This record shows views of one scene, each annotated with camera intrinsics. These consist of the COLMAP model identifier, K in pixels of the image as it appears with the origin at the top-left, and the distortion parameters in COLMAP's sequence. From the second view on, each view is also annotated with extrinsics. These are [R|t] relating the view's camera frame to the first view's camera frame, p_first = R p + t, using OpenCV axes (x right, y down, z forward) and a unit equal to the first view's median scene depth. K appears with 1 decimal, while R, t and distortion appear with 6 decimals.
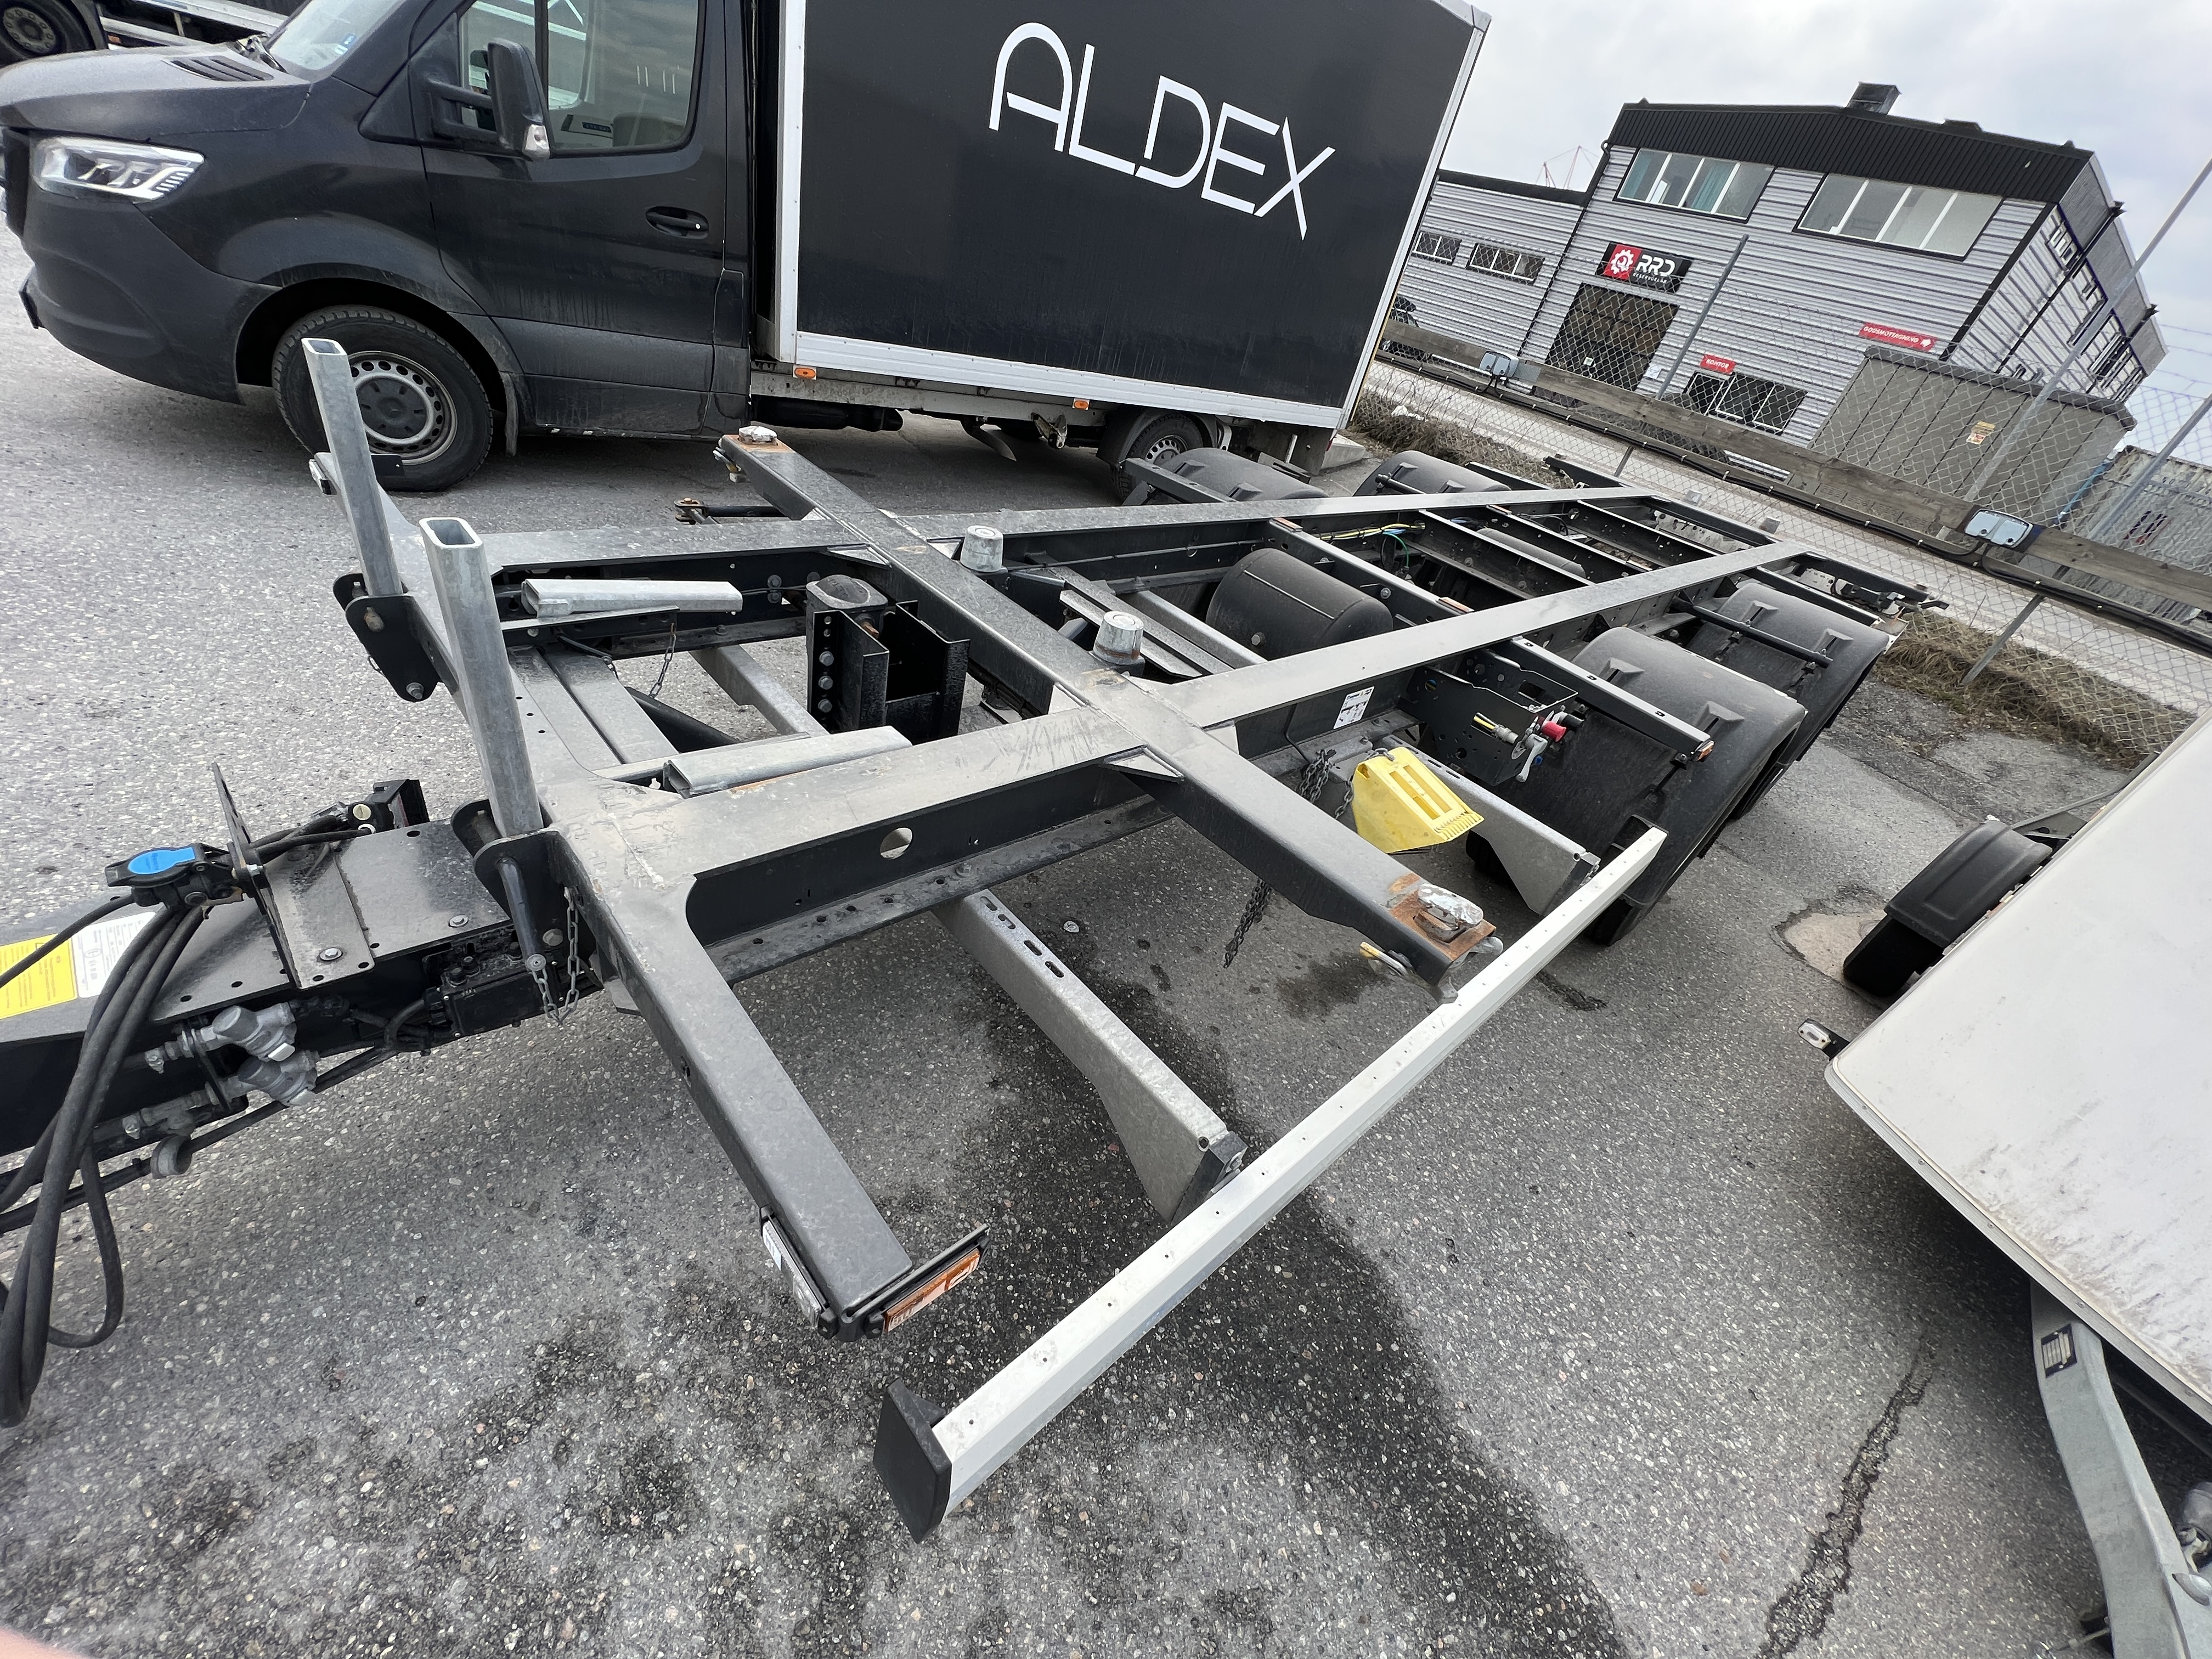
lens RADIAL K [[891.7, 0, 1112.1], [0, 891.7, 830.9], [0, 0, 1]] dist [-0.001580, -0.000238]
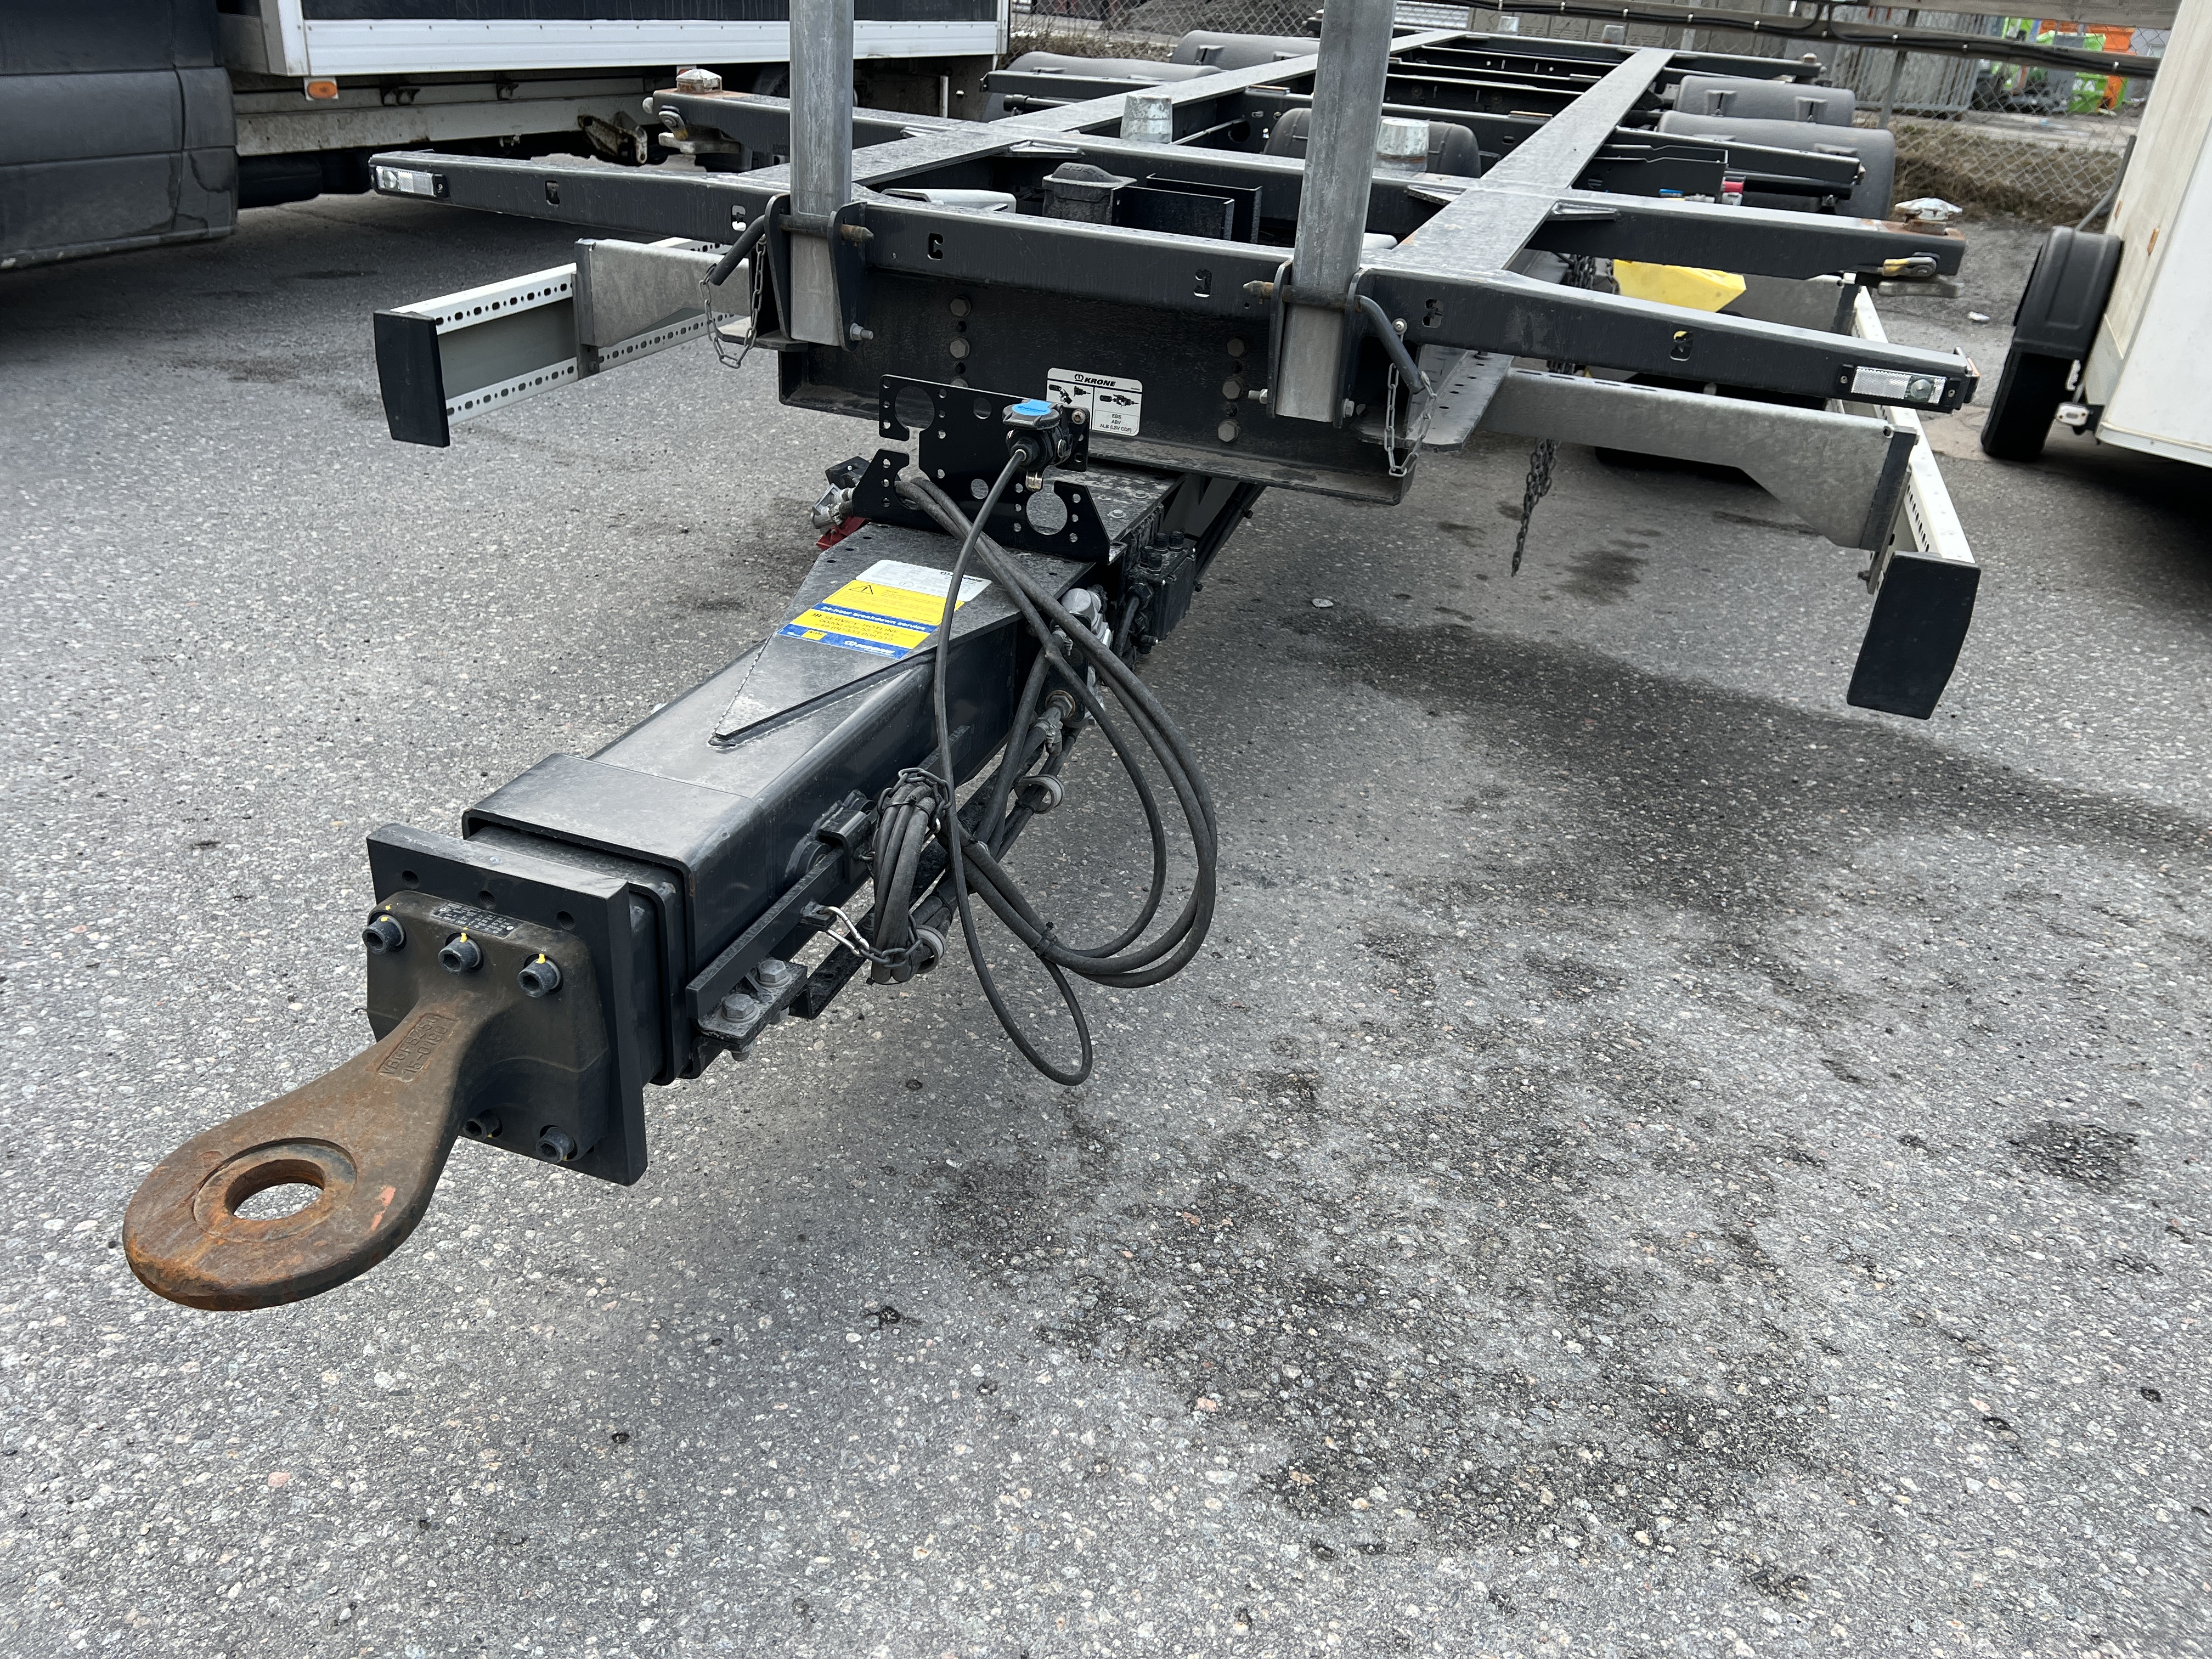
lens RADIAL K [[1677.5, 0, 1108.0], [0, 1677.5, 833.1], [0, 0, 1]] dist [0.050842, -0.057699]
pose [[0.870012, -0.360536, 0.336292, -0.415027], [0.376060, 0.926374, 0.020261, 0.104538], [-0.318837, 0.108838, 0.941540, -0.153869]]
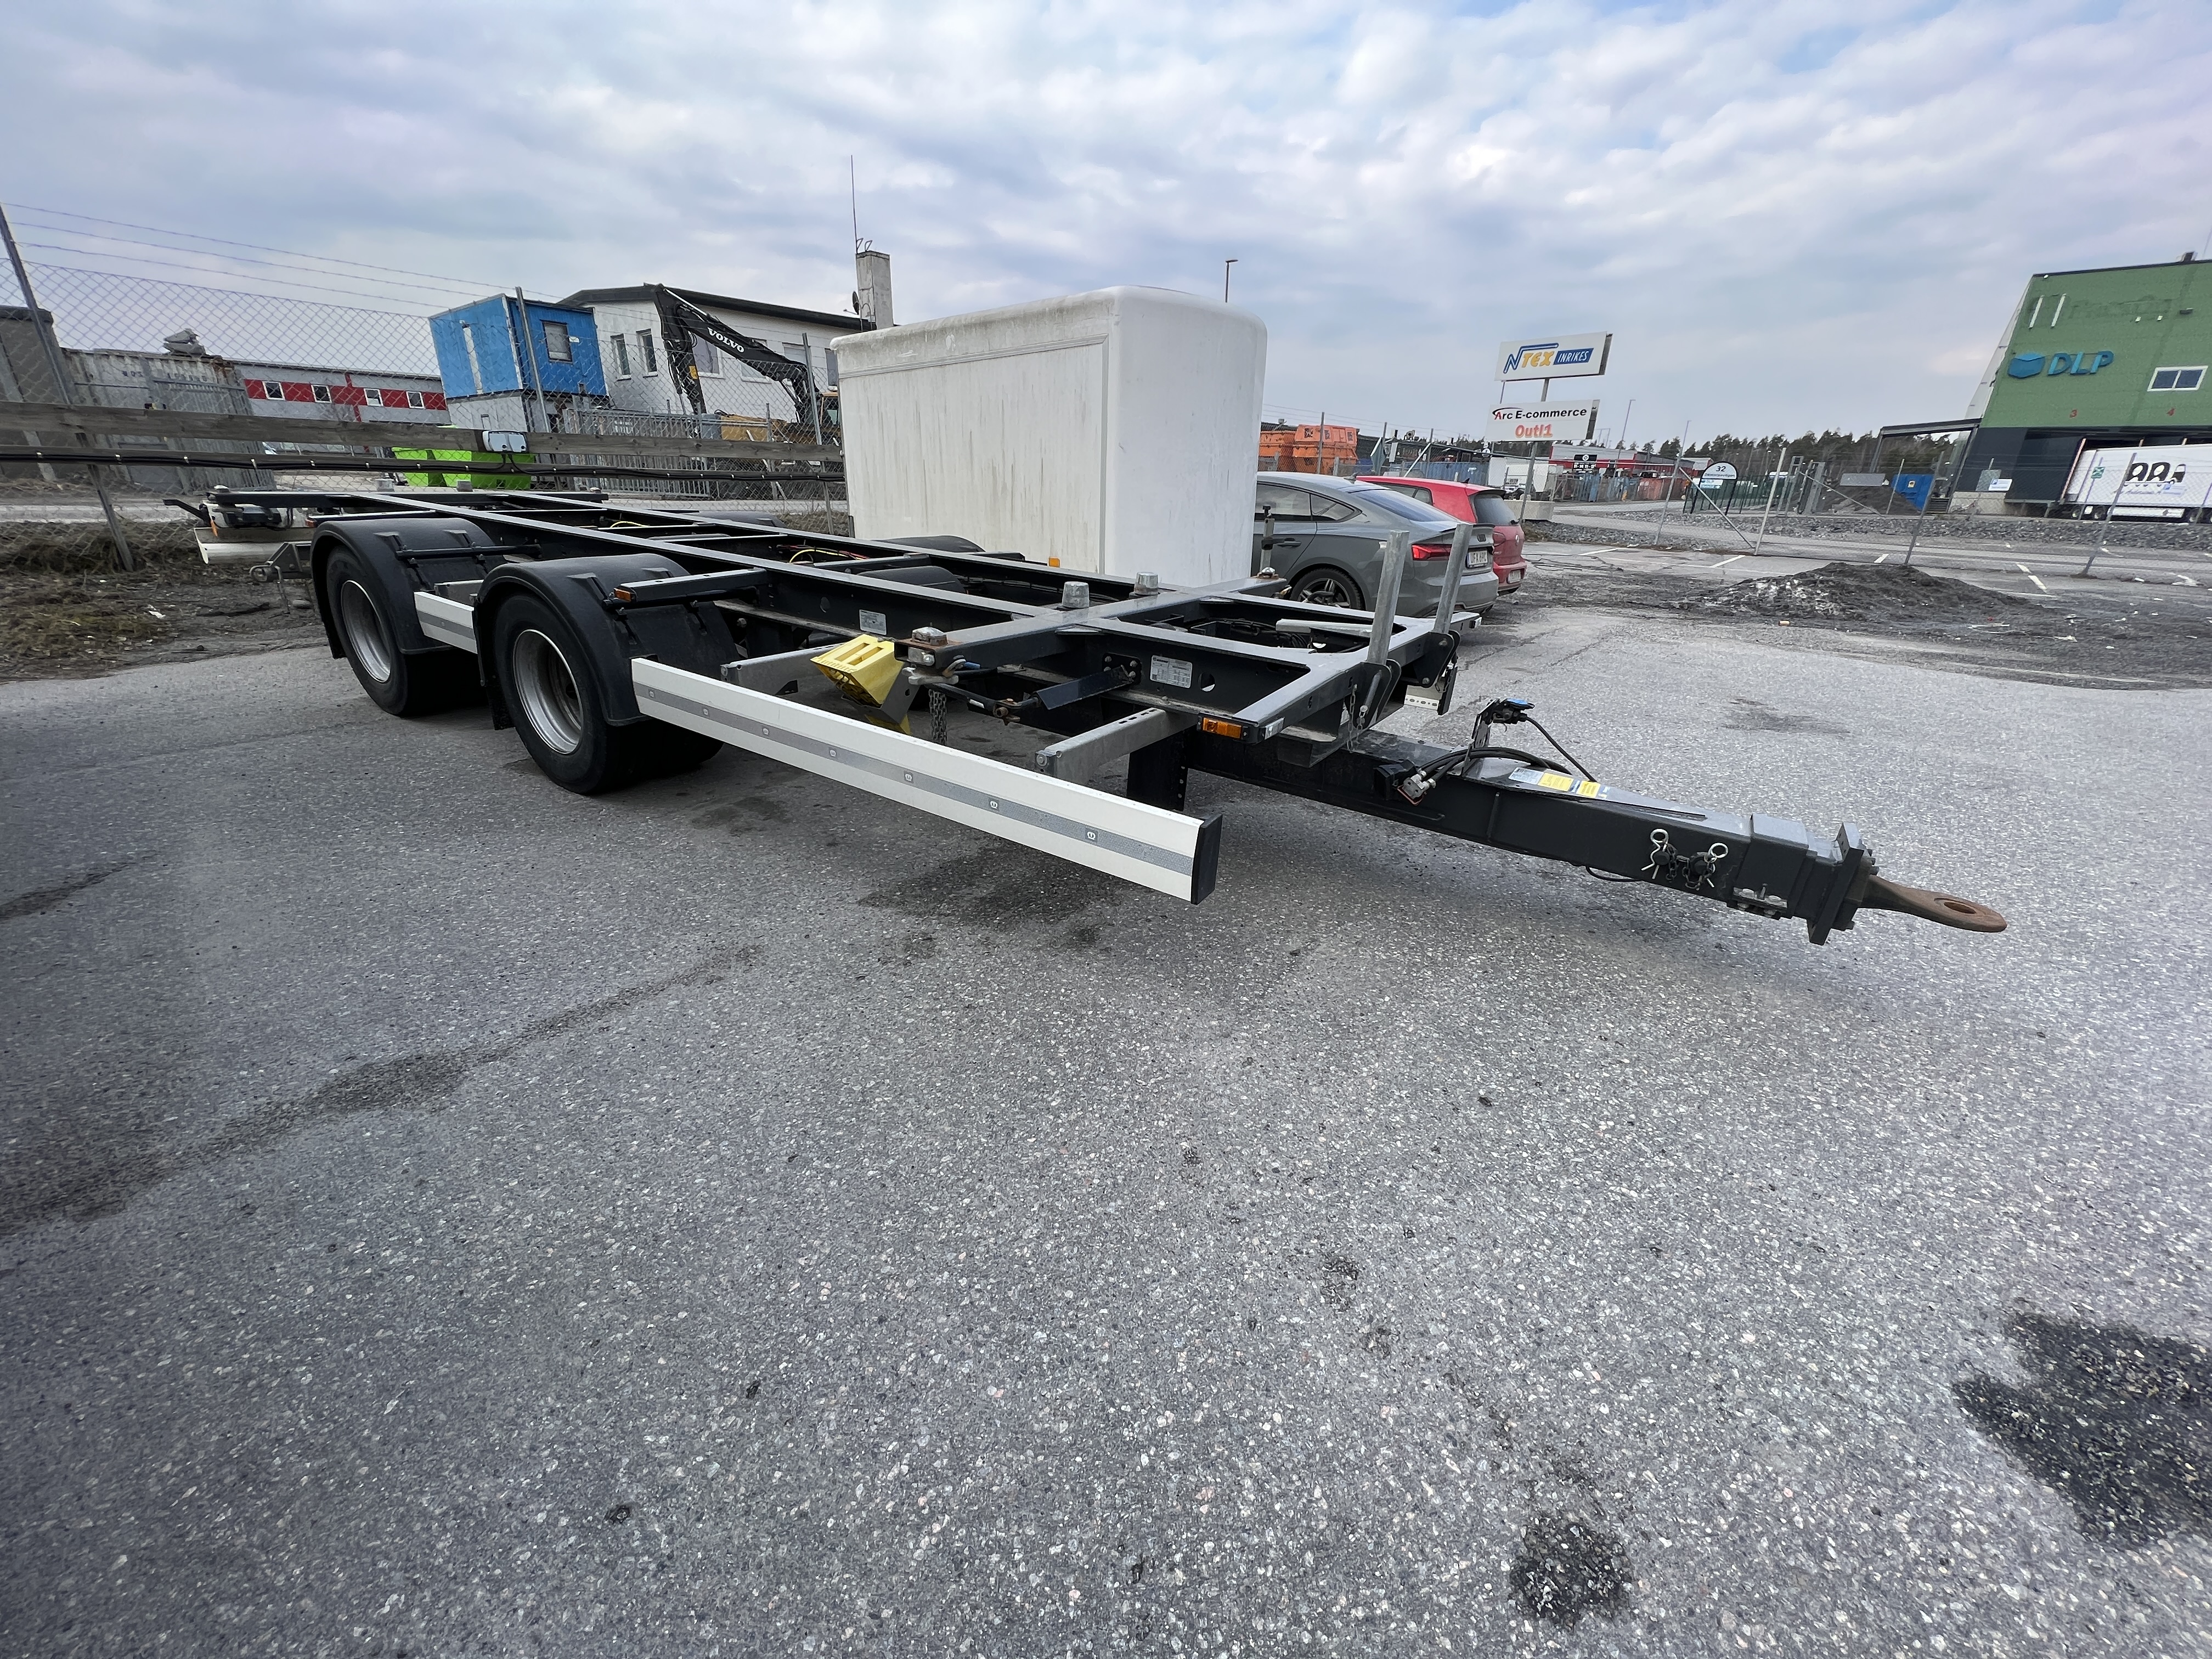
lens RADIAL K [[887.3, 0, 1107.2], [0, 887.3, 818.6], [0, 0, 1]] dist [-0.000879, 0.000126]
pose [[-0.218701, -0.575133, 0.788284, -0.708348], [0.476308, 0.642142, 0.600654, -0.432217], [-0.851646, 0.506829, 0.133503, 0.430803]]
